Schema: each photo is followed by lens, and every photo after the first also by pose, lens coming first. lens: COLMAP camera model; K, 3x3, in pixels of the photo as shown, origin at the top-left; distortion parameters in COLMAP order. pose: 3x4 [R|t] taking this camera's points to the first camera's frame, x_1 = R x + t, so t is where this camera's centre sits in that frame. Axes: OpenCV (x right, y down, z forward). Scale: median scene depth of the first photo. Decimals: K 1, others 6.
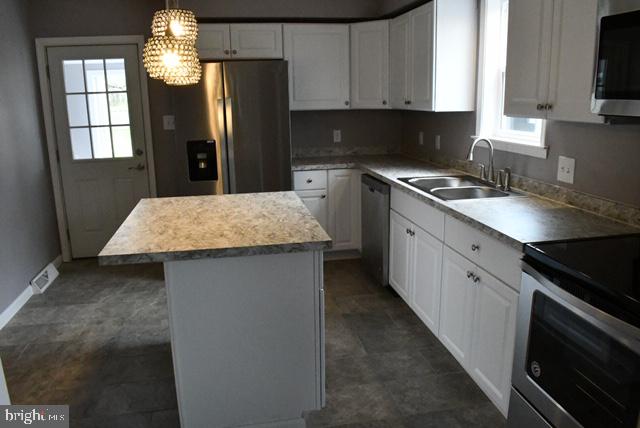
lens RADIAL K [[505.2, 0, 305.8], [0, 505.2, 212.8], [0, 0, 1]] dist [-0.094166, 0.007704]
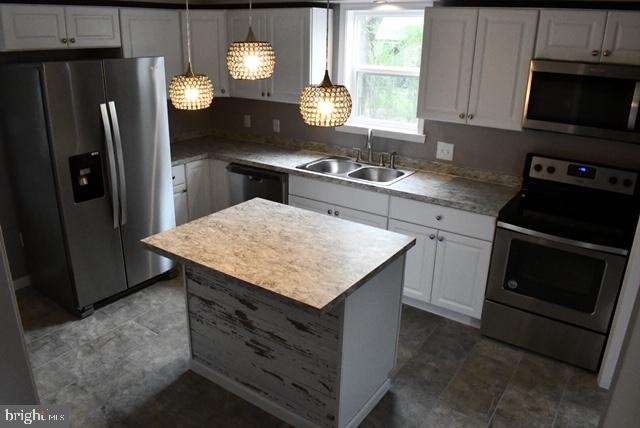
lens RADIAL K [[509.8, 0, 320.0], [0, 509.8, 214.0], [0, 0, 1]] dist [-0.094602, 0.003045]
pose [[0.696222, -0.208963, 0.686738, -0.582565], [0.127809, 0.977491, 0.167860, -0.148894], [-0.706356, -0.029097, 0.707258, 0.139625]]
